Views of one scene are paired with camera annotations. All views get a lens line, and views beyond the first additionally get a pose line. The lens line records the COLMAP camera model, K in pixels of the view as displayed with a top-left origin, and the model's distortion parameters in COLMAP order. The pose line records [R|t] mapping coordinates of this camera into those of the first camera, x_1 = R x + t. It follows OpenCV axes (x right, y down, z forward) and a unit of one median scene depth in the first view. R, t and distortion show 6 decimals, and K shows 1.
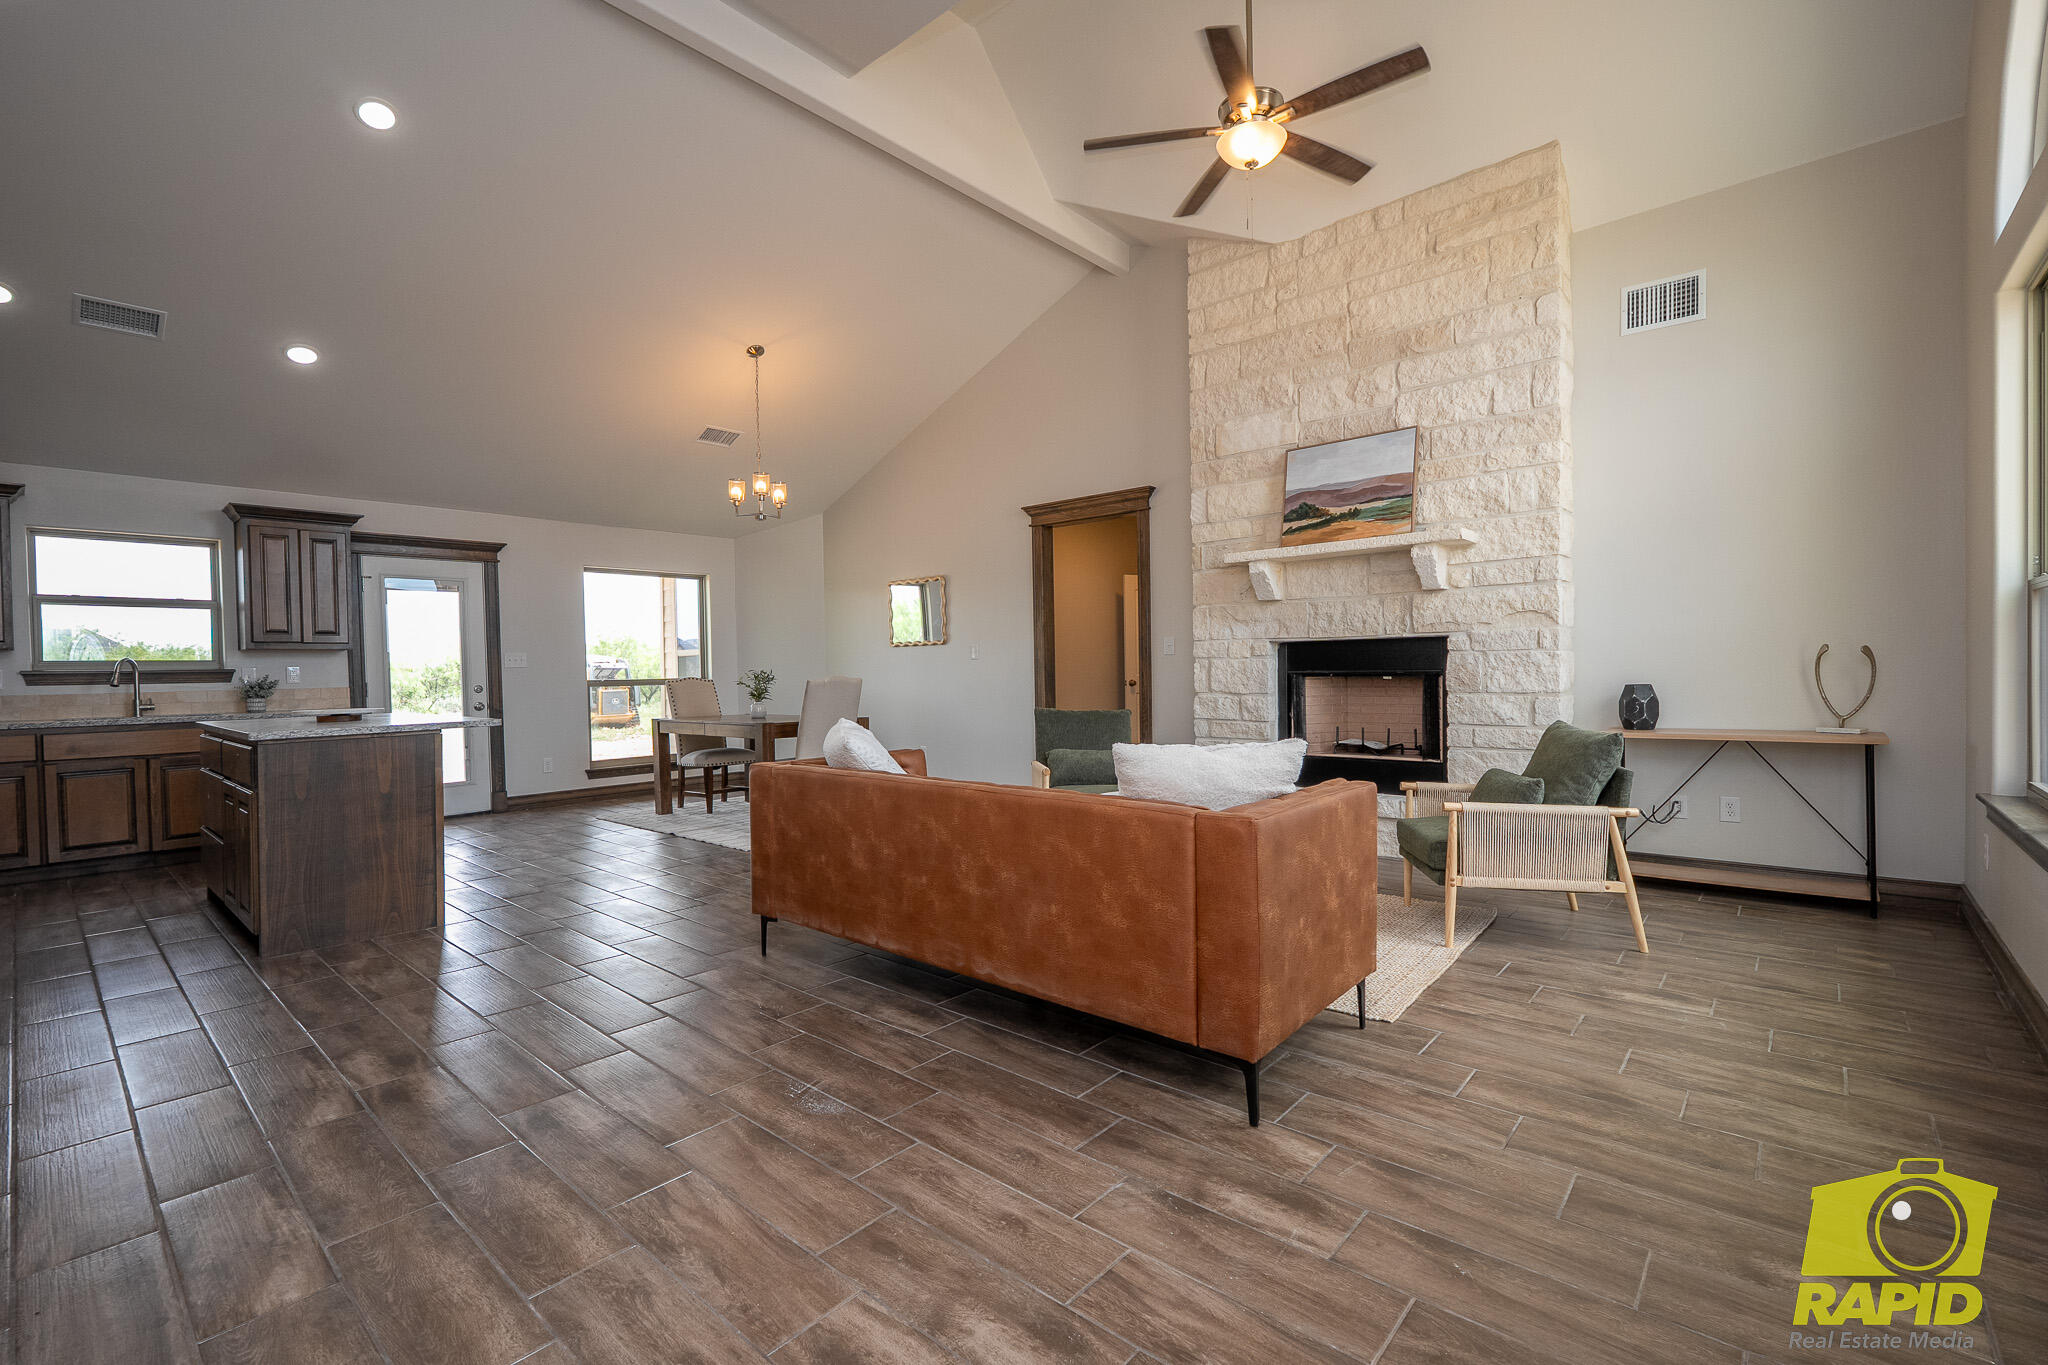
lens RADIAL K [[896.8, 0, 1022.1], [0, 896.8, 683.6], [0, 0, 1]] dist [-0.006666, 0.000329]
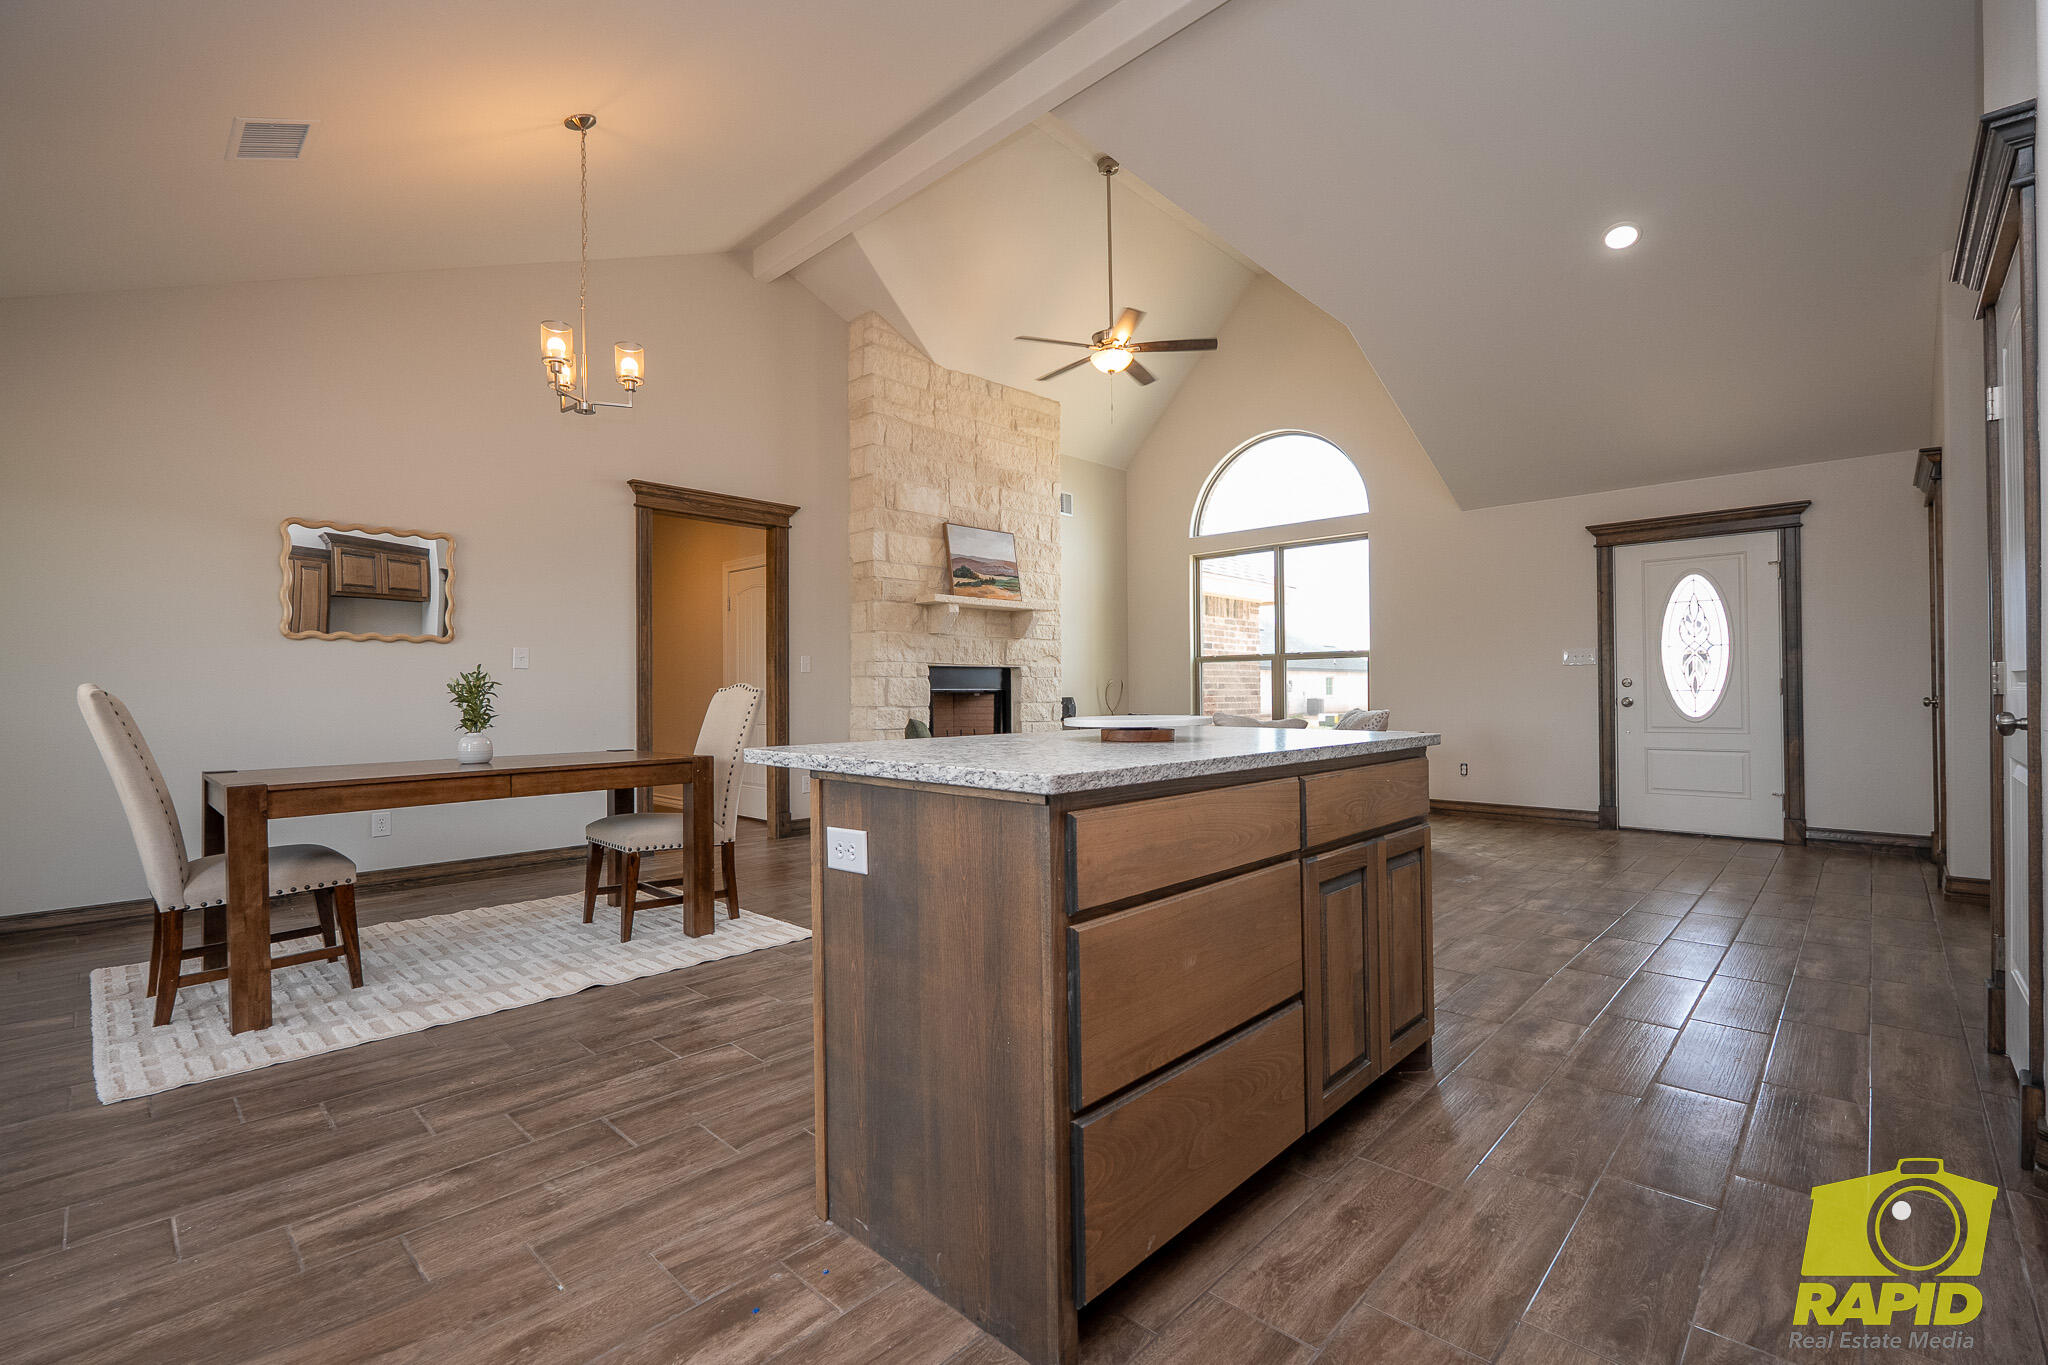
lens RADIAL K [[896.8, 0, 1022.1], [0, 896.8, 683.6], [0, 0, 1]] dist [-0.006666, 0.000329]
pose [[0.040700, 0.025923, 0.998835, -1.012838], [0.024441, 0.999338, -0.026932, 0.017258], [-0.998872, 0.025509, 0.040039, 0.830962]]
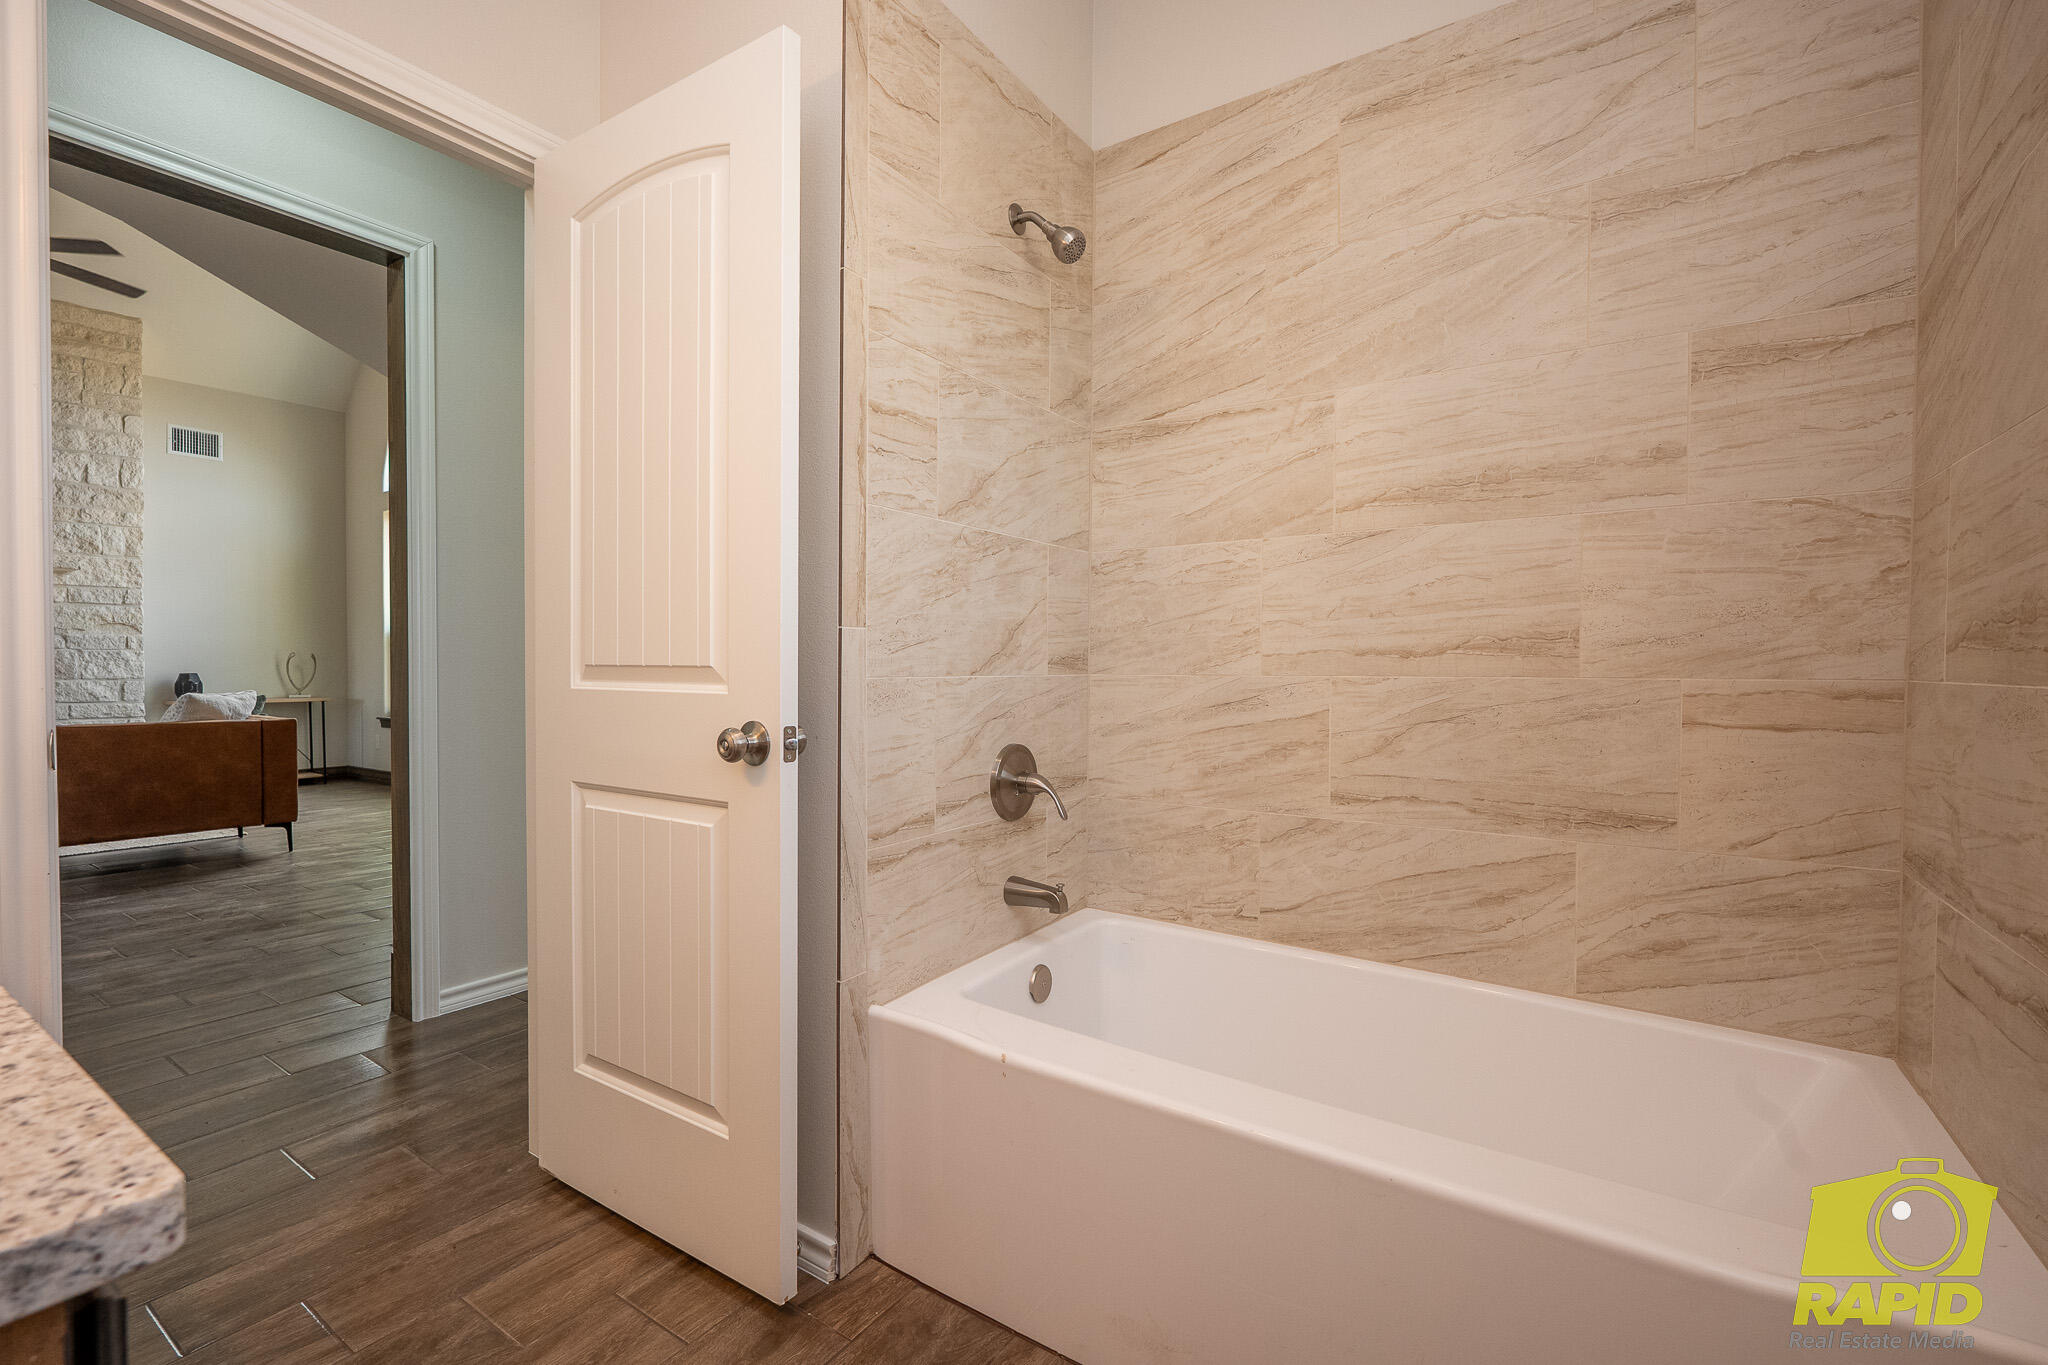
lens RADIAL K [[896.8, 0, 1022.1], [0, 896.8, 683.6], [0, 0, 1]] dist [-0.006666, 0.000329]
pose [[-0.131495, -0.002301, 0.991314, -0.915672], [0.016441, 0.999855, 0.004501, 0.030535], [-0.991180, 0.016890, -0.131438, -0.238843]]
